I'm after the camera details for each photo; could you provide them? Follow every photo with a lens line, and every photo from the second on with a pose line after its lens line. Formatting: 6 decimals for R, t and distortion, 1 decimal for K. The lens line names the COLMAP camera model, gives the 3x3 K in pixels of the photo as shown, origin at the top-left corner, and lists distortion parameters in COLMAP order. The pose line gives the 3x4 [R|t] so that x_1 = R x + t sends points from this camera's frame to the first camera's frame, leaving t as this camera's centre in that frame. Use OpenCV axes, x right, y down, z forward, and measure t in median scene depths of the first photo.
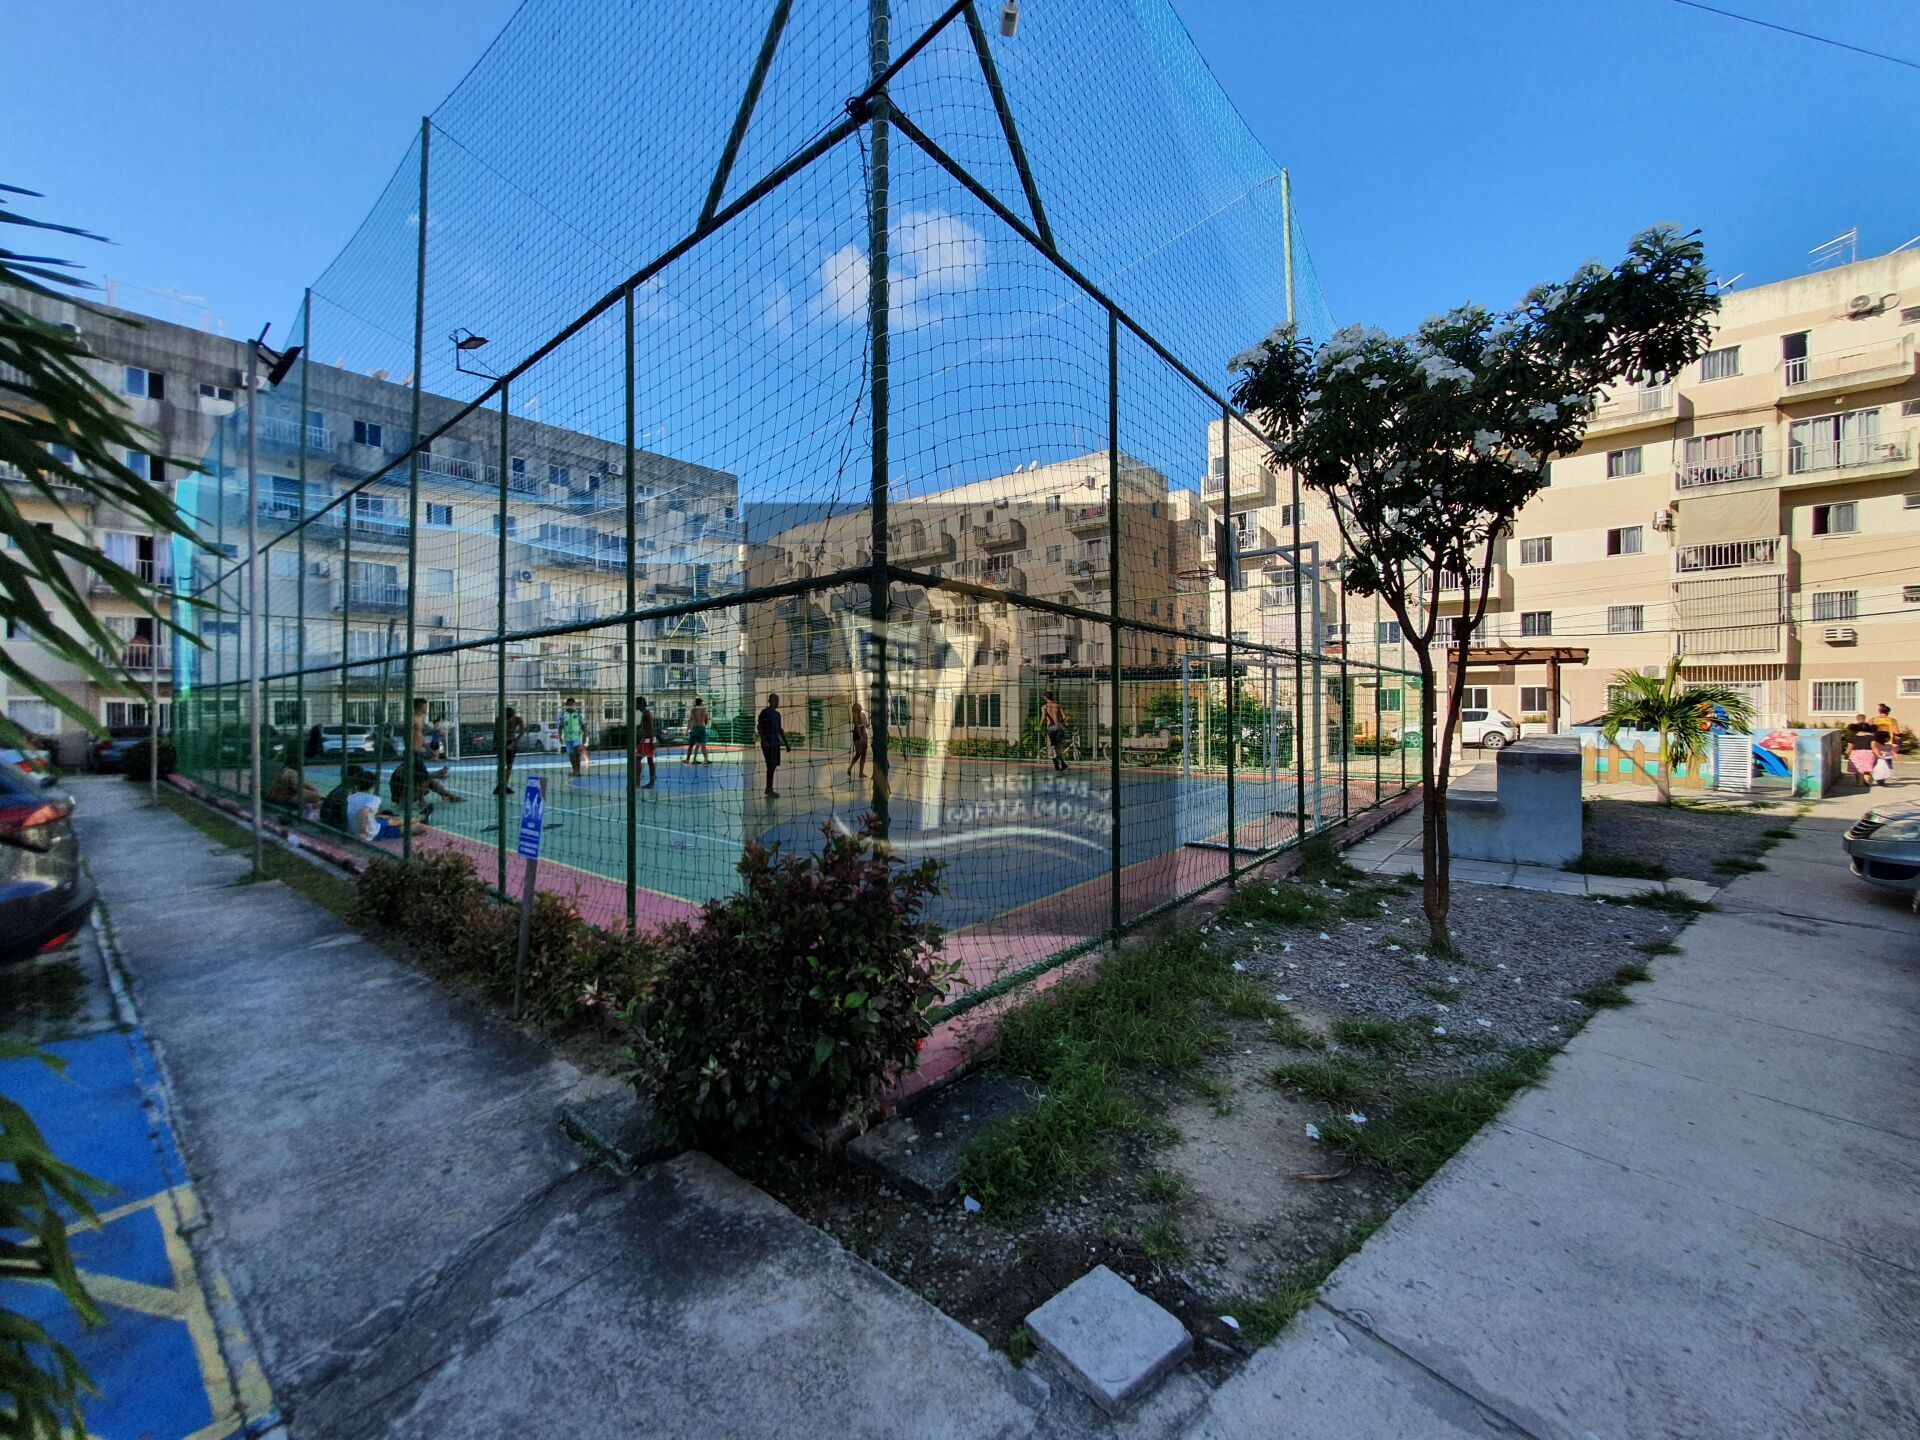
lens RADIAL K [[760.4, 0, 963.4], [0, 760.4, 716.8], [0, 0, 1]] dist [0.010596, -0.000136]
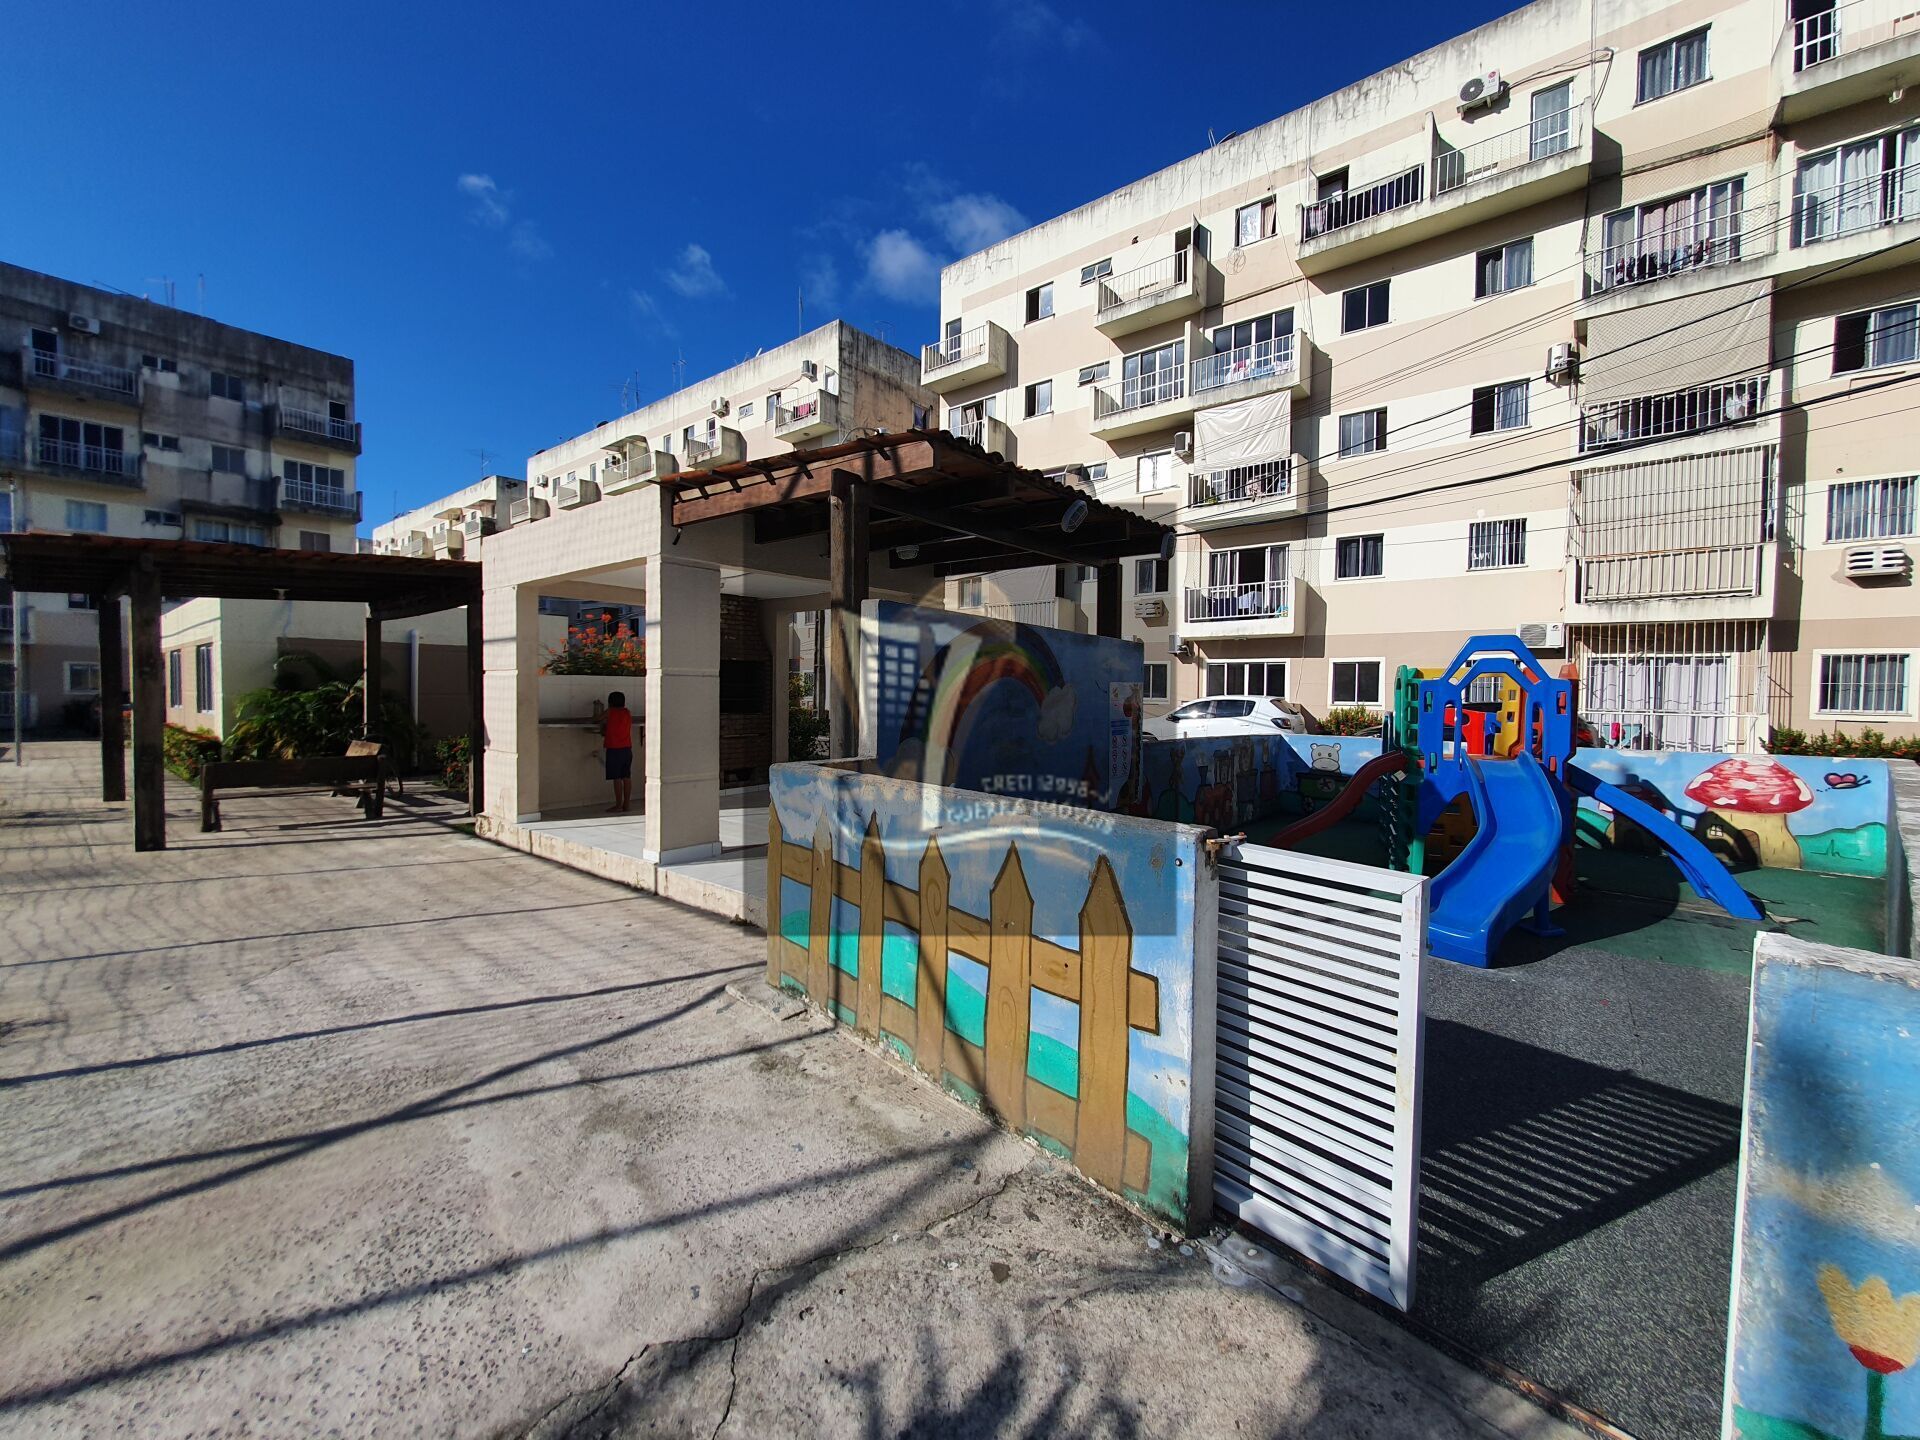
lens RADIAL K [[760.4, 0, 955.1], [0, 760.4, 712.4], [0, 0, 1]] dist [0.010596, -0.000136]
pose [[0.999845, 0.017632, 0.000041, 0.500530], [-0.017630, 0.999727, 0.015331, -0.003532], [0.000229, -0.015329, 0.999882, 0.462475]]
